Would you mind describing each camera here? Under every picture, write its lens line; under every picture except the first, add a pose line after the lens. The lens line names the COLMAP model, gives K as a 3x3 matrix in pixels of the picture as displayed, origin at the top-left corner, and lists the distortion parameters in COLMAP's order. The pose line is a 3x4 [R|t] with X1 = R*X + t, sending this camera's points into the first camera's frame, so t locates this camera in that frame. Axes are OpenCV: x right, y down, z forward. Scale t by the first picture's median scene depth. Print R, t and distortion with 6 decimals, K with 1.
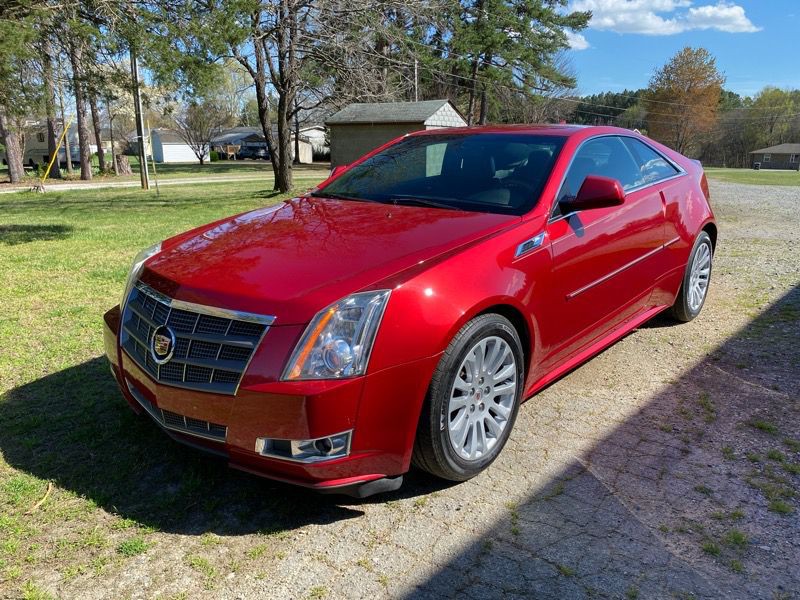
lens RADIAL K [[613.6, 0, 399.0], [0, 613.6, 302.5], [0, 0, 1]] dist [0.021425, -0.019630]
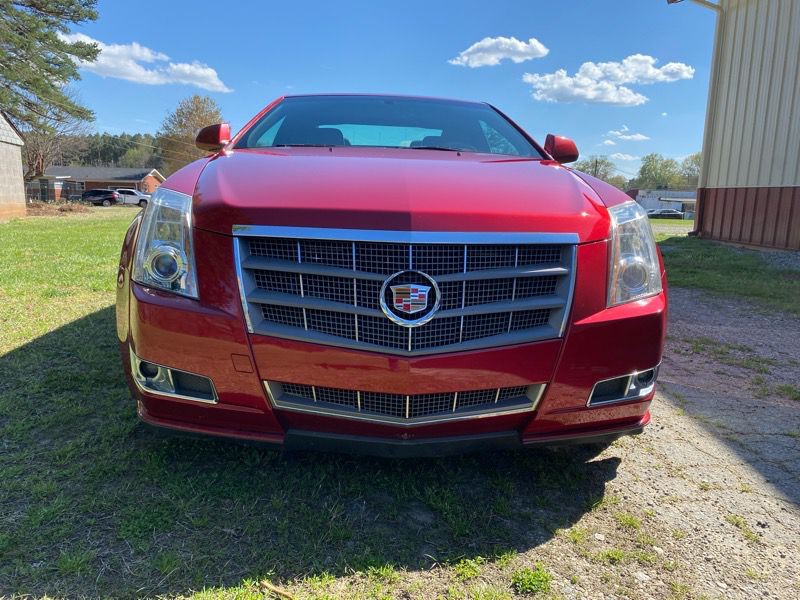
lens RADIAL K [[613.6, 0, 400.0], [0, 613.6, 302.2], [0, 0, 1]] dist [0.021425, -0.019630]
pose [[0.726062, -0.103970, 0.679723, -0.743208], [0.150614, 0.988545, -0.009674, 0.068388], [-0.670932, 0.109399, 0.733405, 0.453583]]
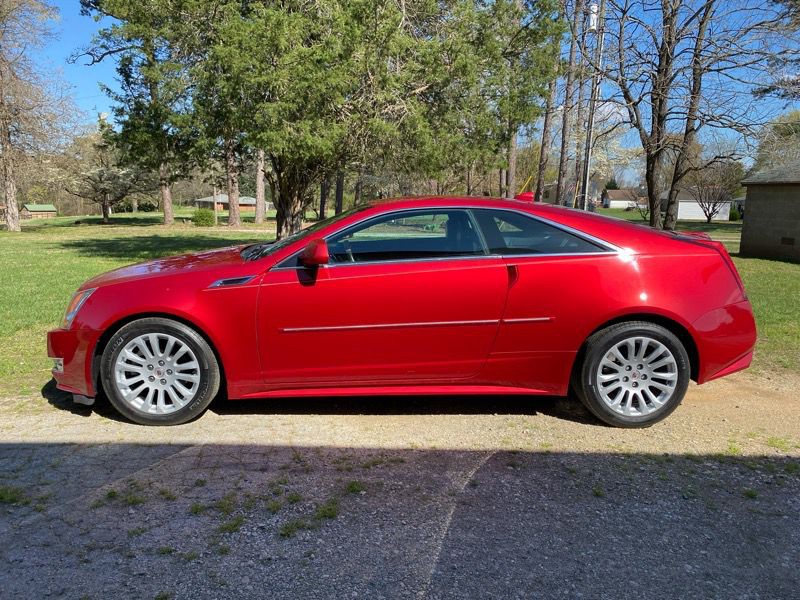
lens RADIAL K [[613.6, 0, 402.6], [0, 613.6, 294.8], [0, 0, 1]] dist [0.021425, -0.019630]
pose [[0.670665, 0.134226, -0.729514, 1.487272], [-0.206140, 0.978477, -0.009477, -0.132464], [0.712541, 0.156738, 0.683900, 0.336141]]
